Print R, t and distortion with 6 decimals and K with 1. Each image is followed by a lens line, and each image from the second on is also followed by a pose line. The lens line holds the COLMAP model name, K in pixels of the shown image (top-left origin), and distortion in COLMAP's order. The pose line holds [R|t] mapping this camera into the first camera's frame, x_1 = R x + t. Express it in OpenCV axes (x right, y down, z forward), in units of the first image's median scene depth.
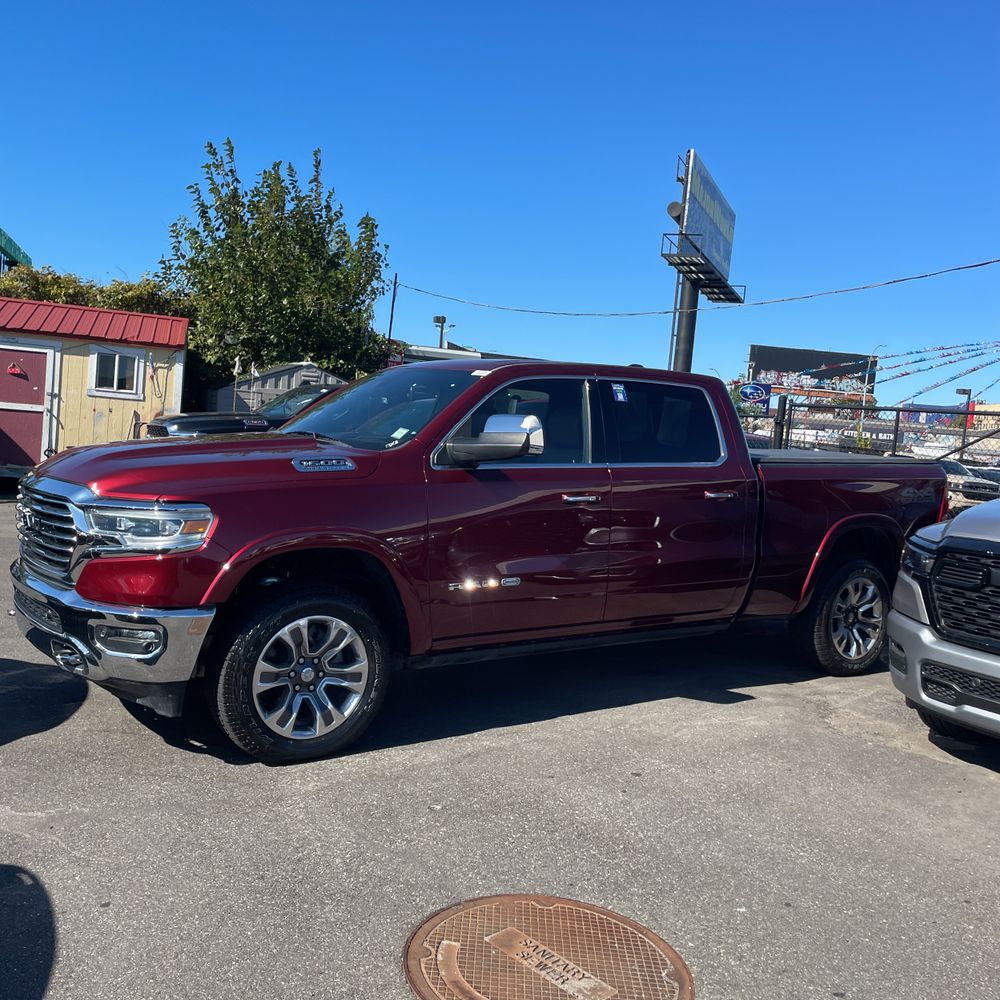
lens RADIAL K [[1033.9, 0, 514.2], [0, 1033.9, 499.7], [0, 0, 1]] dist [0.115069, -0.168099]
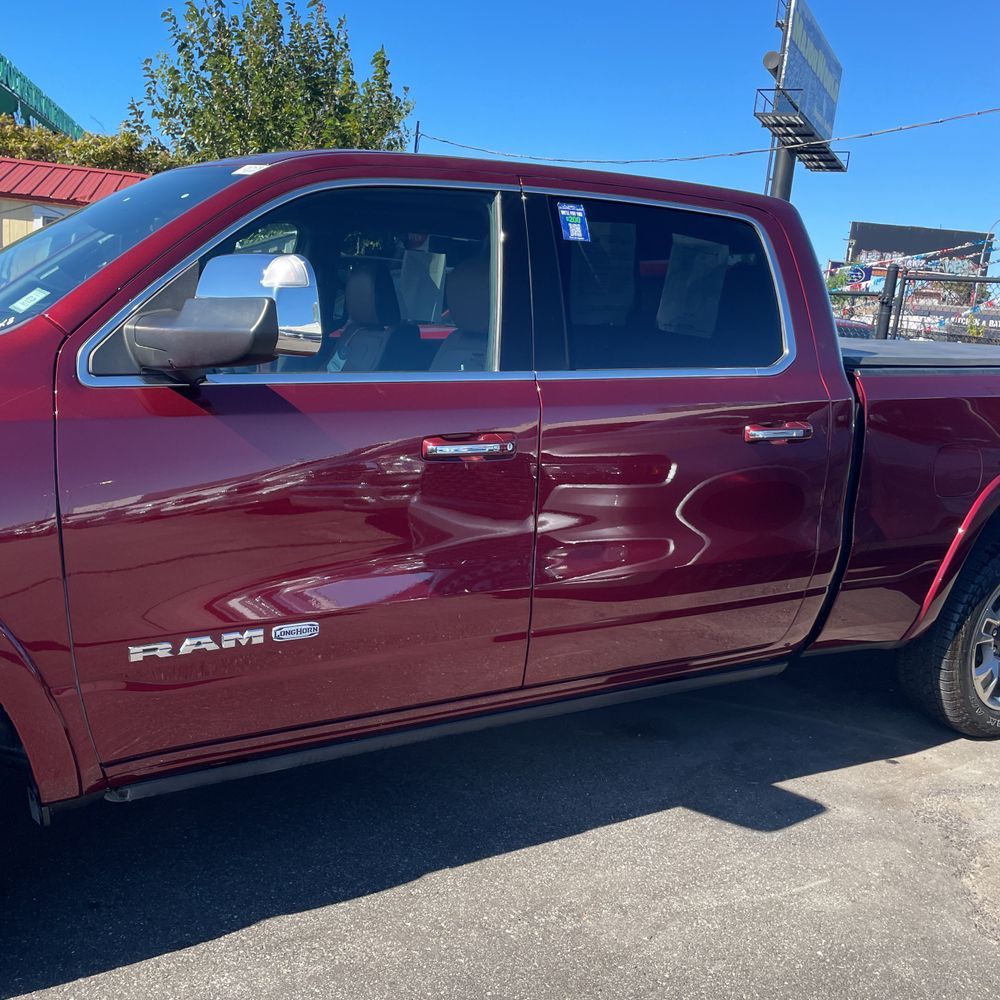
lens RADIAL K [[989.0, 0, 505.0], [0, 989.0, 518.2], [0, 0, 1]] dist [0.081474, -0.102950]
pose [[0.994976, 0.022529, -0.097546, 0.044439], [-0.009498, 0.991198, 0.132045, -0.010166], [0.099662, -0.130455, 0.986432, 0.194196]]
